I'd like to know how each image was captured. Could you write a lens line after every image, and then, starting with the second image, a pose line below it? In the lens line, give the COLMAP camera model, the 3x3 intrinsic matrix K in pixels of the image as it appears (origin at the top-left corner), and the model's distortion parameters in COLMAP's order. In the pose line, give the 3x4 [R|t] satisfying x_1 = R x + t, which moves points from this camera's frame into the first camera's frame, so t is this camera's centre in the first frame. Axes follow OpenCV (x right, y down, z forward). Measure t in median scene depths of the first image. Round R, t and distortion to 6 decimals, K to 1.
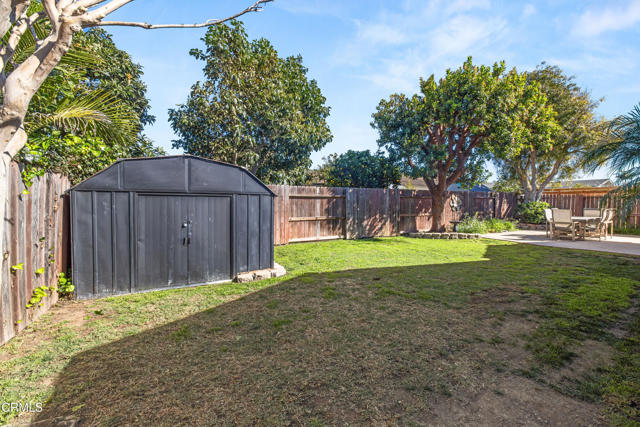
lens RADIAL K [[269.3, 0, 316.3], [0, 269.3, 210.9], [0, 0, 1]] dist [0.001923, -0.000006]
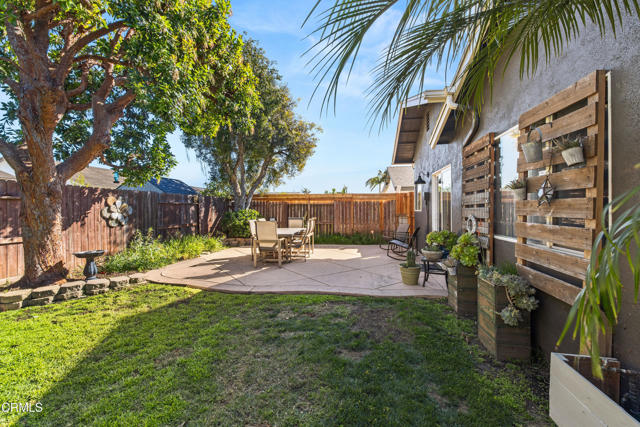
lens RADIAL K [[269.3, 0, 318.7], [0, 269.3, 214.3], [0, 0, 1]] dist [0.001923, -0.000006]
pose [[0.622795, -0.012067, 0.782292, 0.349623], [0.025332, 0.999668, -0.004748, -0.011993], [-0.781974, 0.022774, 0.622894, 0.358861]]
